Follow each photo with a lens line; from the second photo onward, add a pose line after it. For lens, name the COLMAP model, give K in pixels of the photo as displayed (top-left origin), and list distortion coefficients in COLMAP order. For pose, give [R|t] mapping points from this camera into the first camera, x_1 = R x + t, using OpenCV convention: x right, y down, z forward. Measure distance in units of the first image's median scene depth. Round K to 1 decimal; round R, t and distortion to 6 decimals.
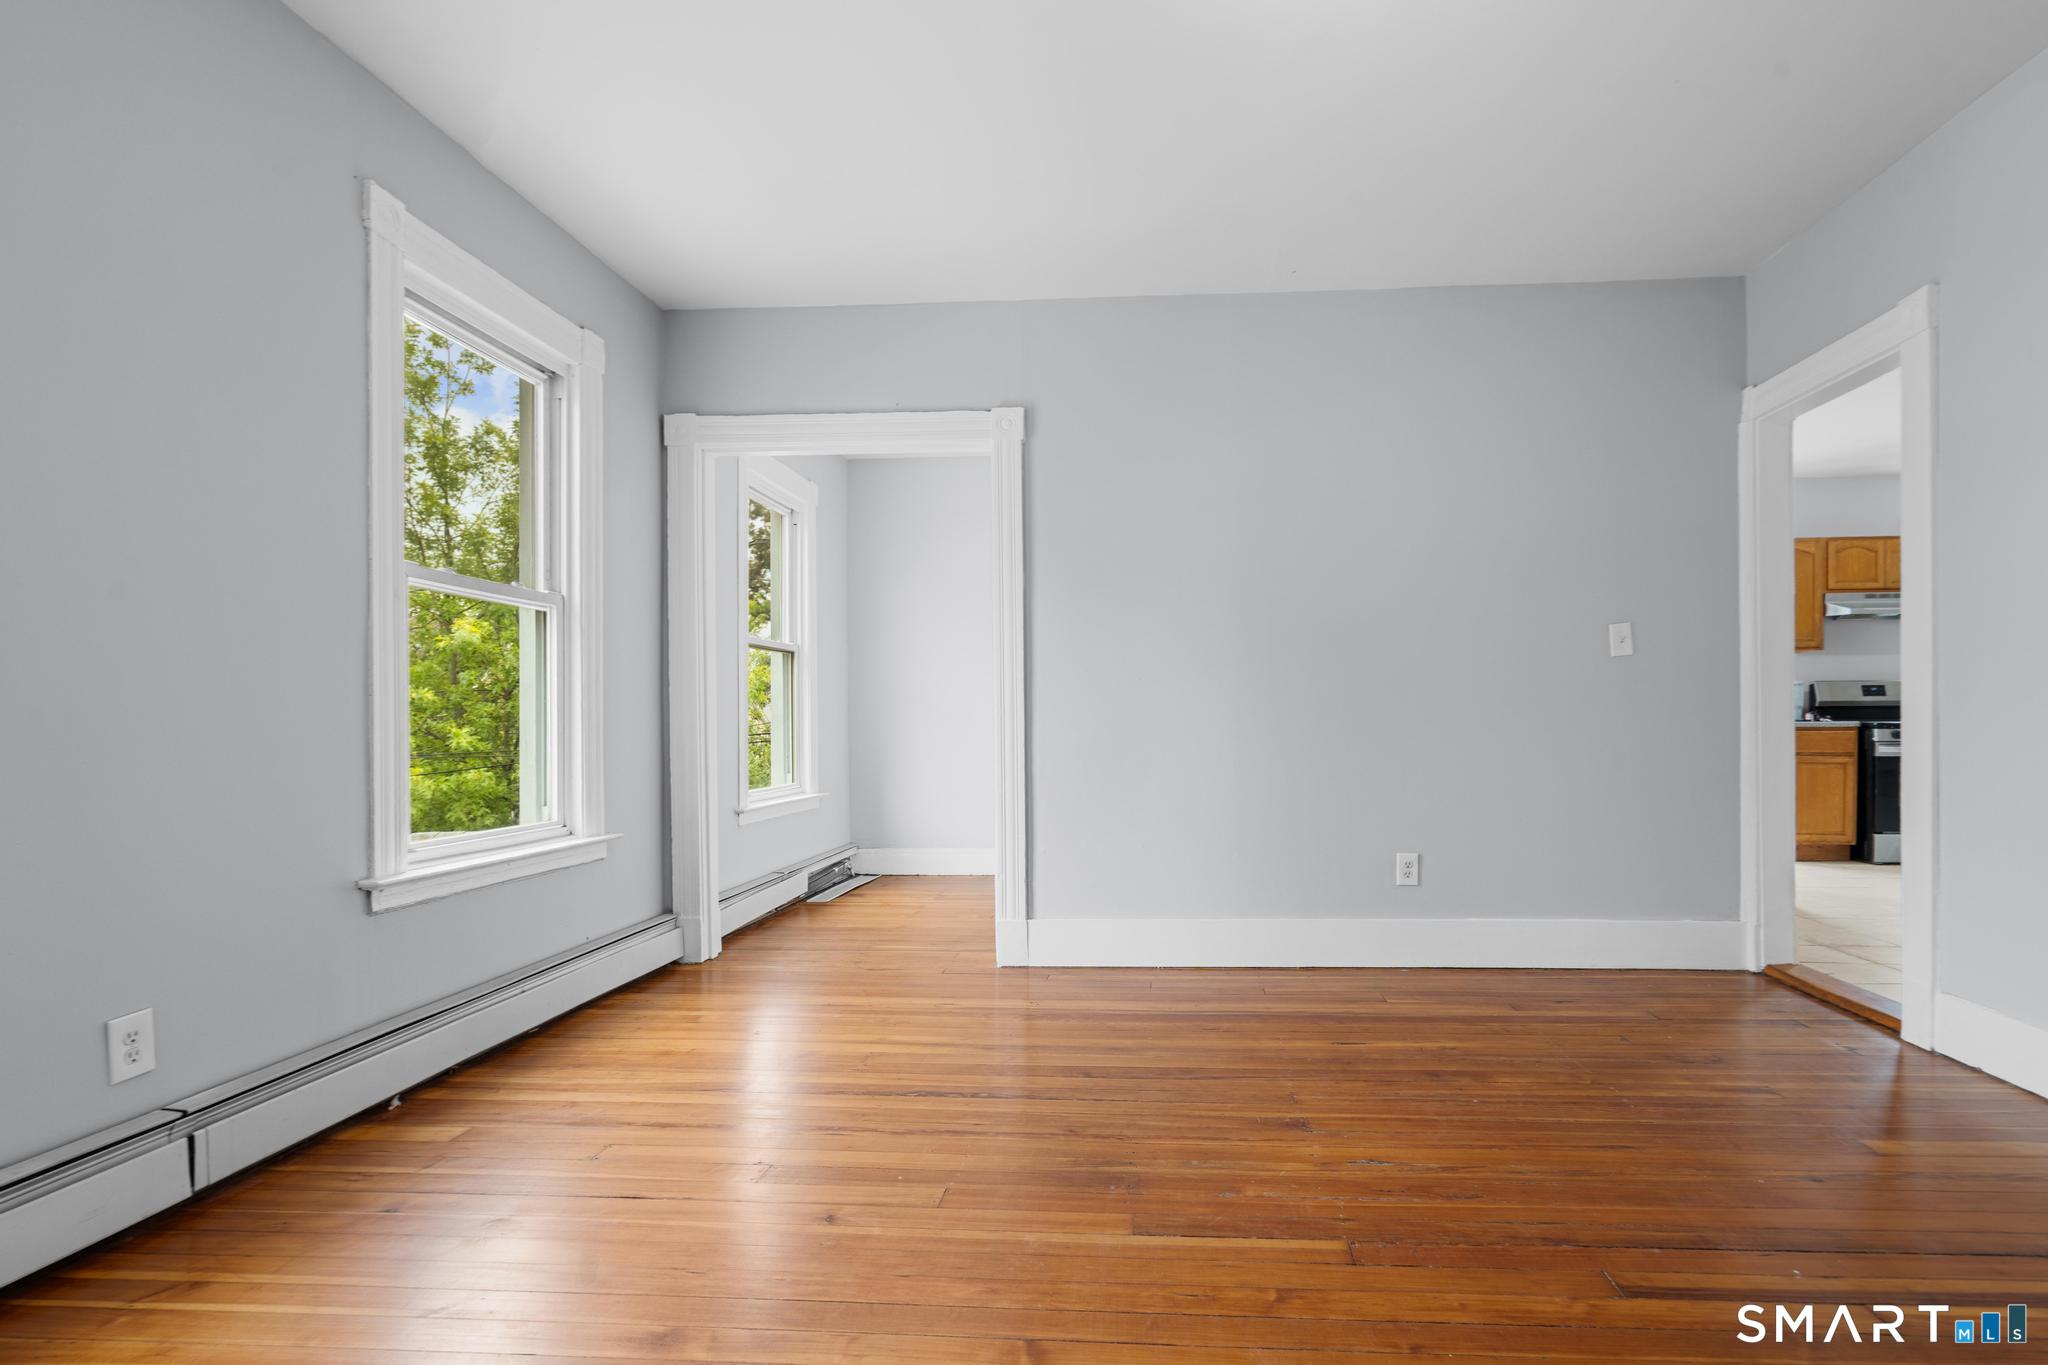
lens RADIAL K [[988.7, 0, 1112.6], [0, 988.7, 721.1], [0, 0, 1]] dist [-0.003678, 0.000022]
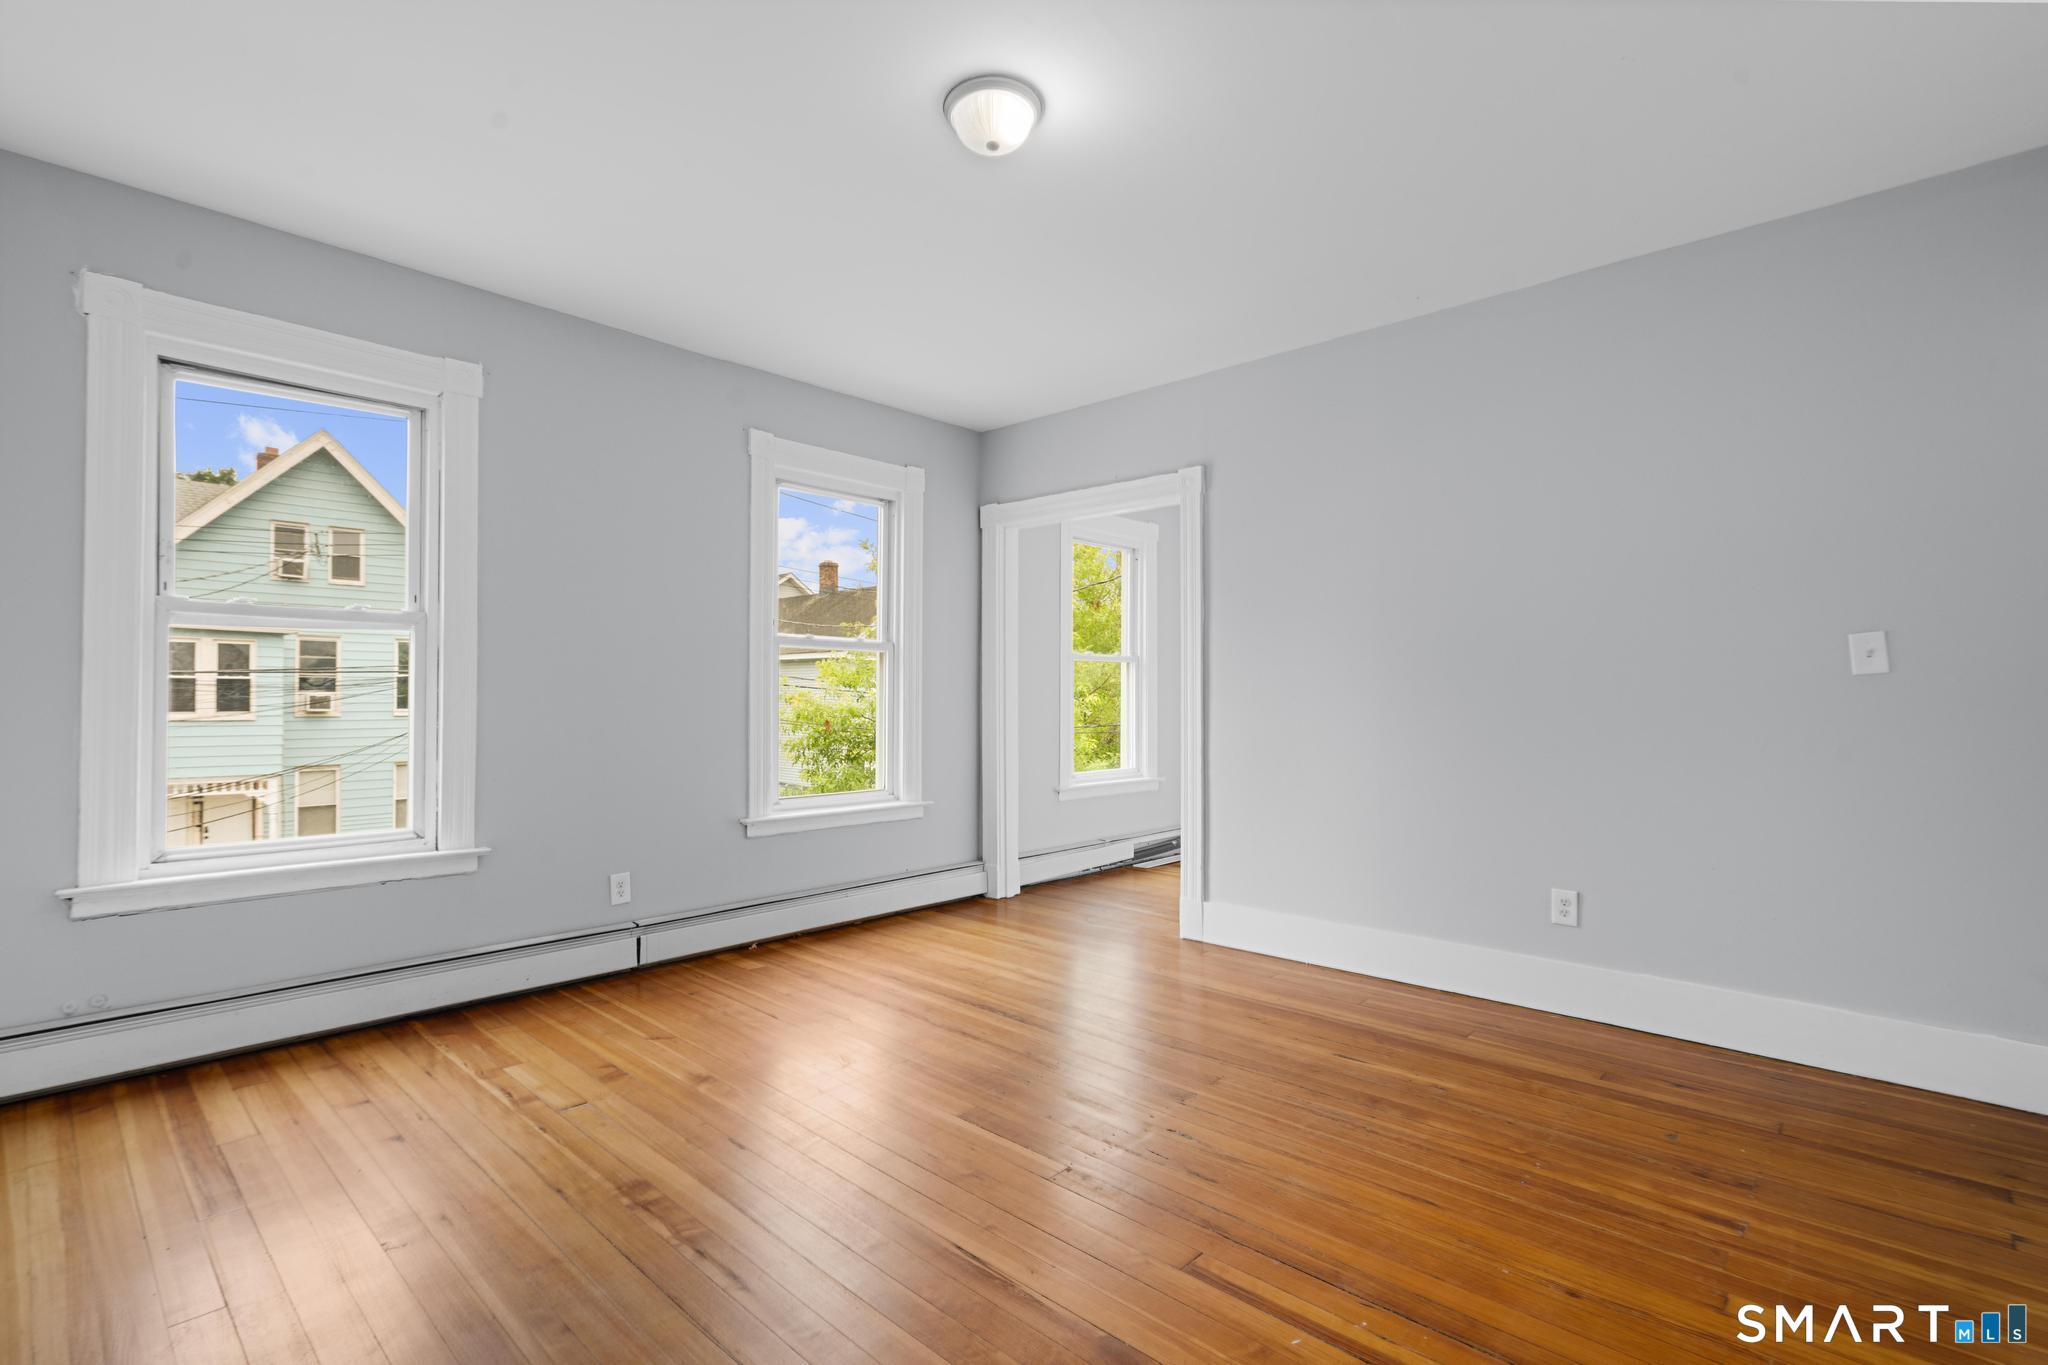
lens RADIAL K [[944.2, 0, 1016.0], [0, 944.2, 684.2], [0, 0, 1]] dist [-0.002882, 0.000305]
pose [[0.766689, -0.000763, -0.642018, 0.577625], [-0.006279, 0.999943, -0.008687, -0.057014], [0.641988, 0.010691, 0.766640, -0.000698]]
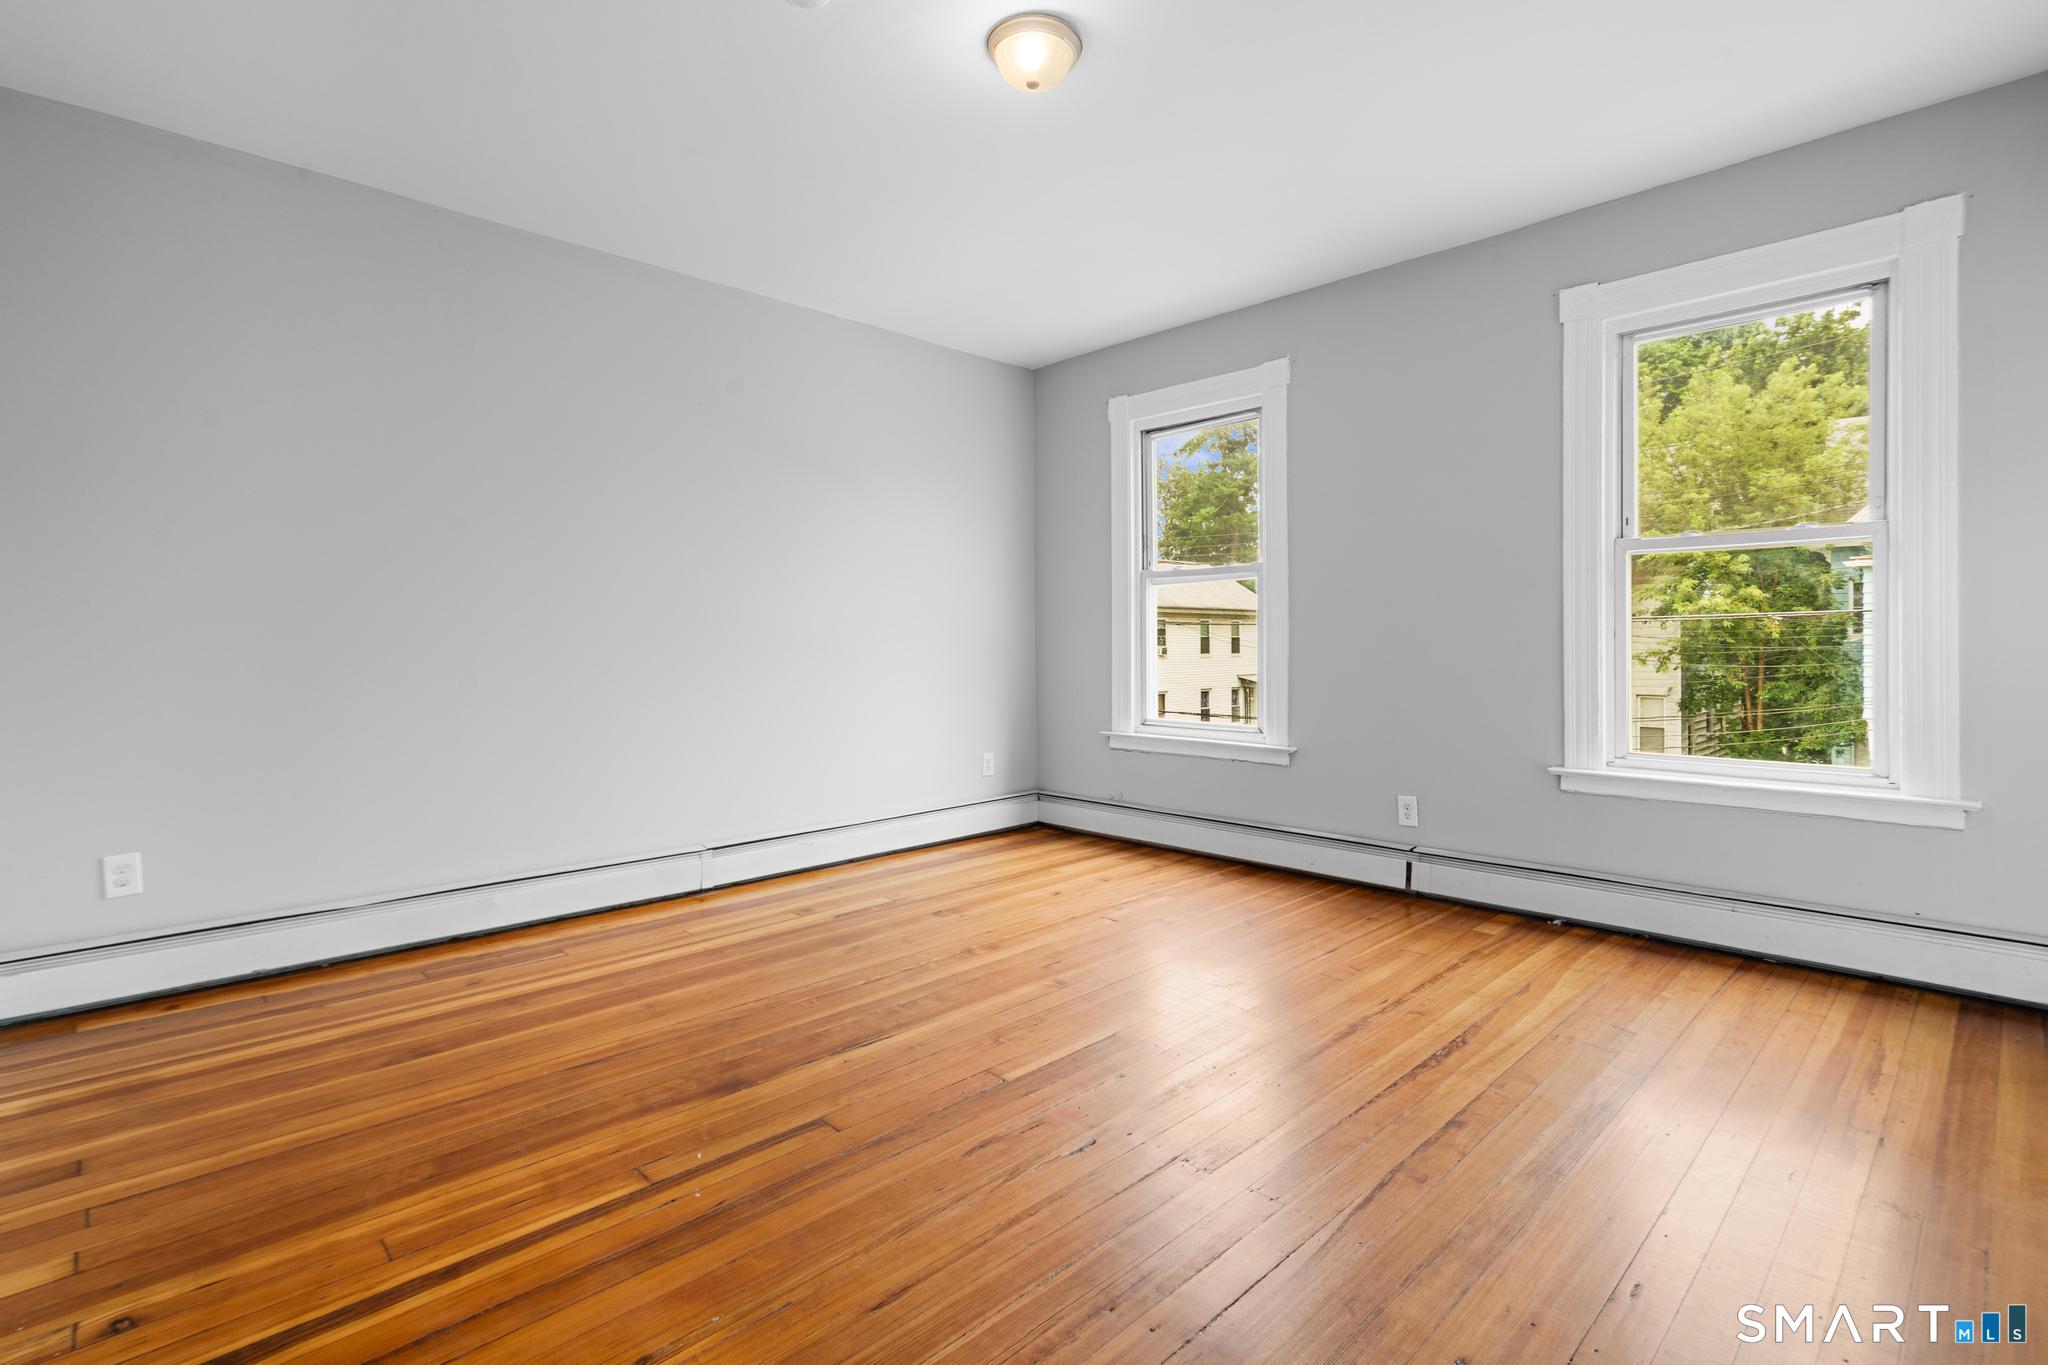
lens RADIAL K [[957.1, 0, 1014.2], [0, 957.1, 640.1], [0, 0, 1]] dist [-0.001309, -0.000087]
pose [[-0.675494, 0.010615, -0.737289, 0.681525], [0.014135, 0.999899, 0.001446, -0.034186], [0.737230, -0.009445, -0.675575, 1.097370]]
